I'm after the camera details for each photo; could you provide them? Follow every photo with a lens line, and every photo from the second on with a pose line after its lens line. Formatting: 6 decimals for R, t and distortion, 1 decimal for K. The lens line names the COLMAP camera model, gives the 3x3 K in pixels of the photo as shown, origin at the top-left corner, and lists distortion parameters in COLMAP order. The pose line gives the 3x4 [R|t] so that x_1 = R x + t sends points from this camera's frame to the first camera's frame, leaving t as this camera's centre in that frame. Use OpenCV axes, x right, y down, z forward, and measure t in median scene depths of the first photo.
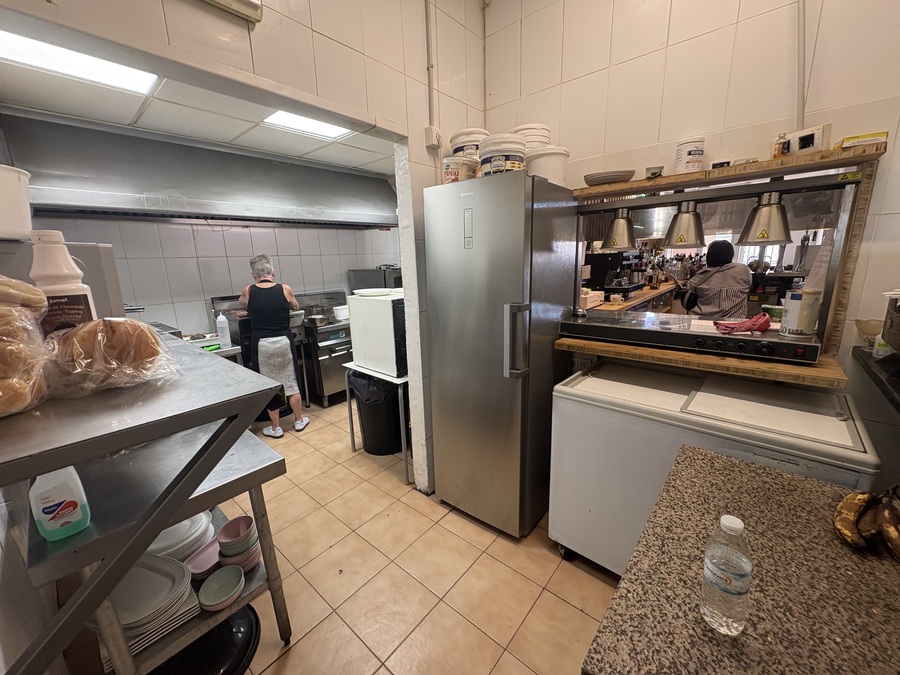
lens RADIAL K [[356.2, 0, 450.0], [0, 356.2, 337.5], [0, 0, 1]] dist [-0.001342, 0.000191]
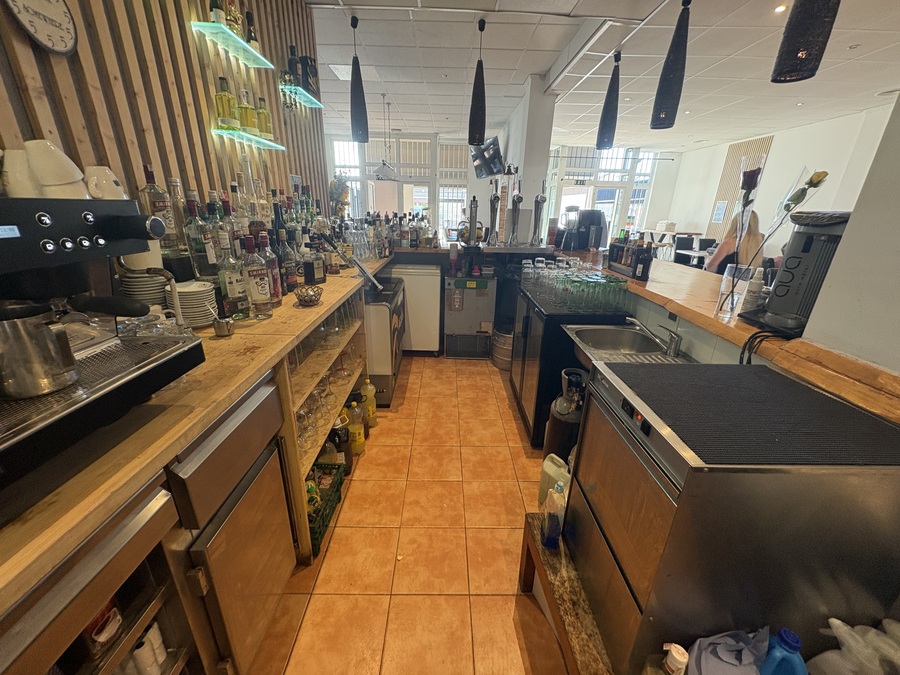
lens RADIAL K [[356.2, 0, 450.0], [0, 356.2, 337.5], [0, 0, 1]] dist [-0.001342, 0.000191]
pose [[0.751567, -0.178418, 0.635070, 0.352194], [0.094995, 0.981967, 0.163455, -0.121902], [-0.652781, -0.062519, 0.754963, 0.480507]]
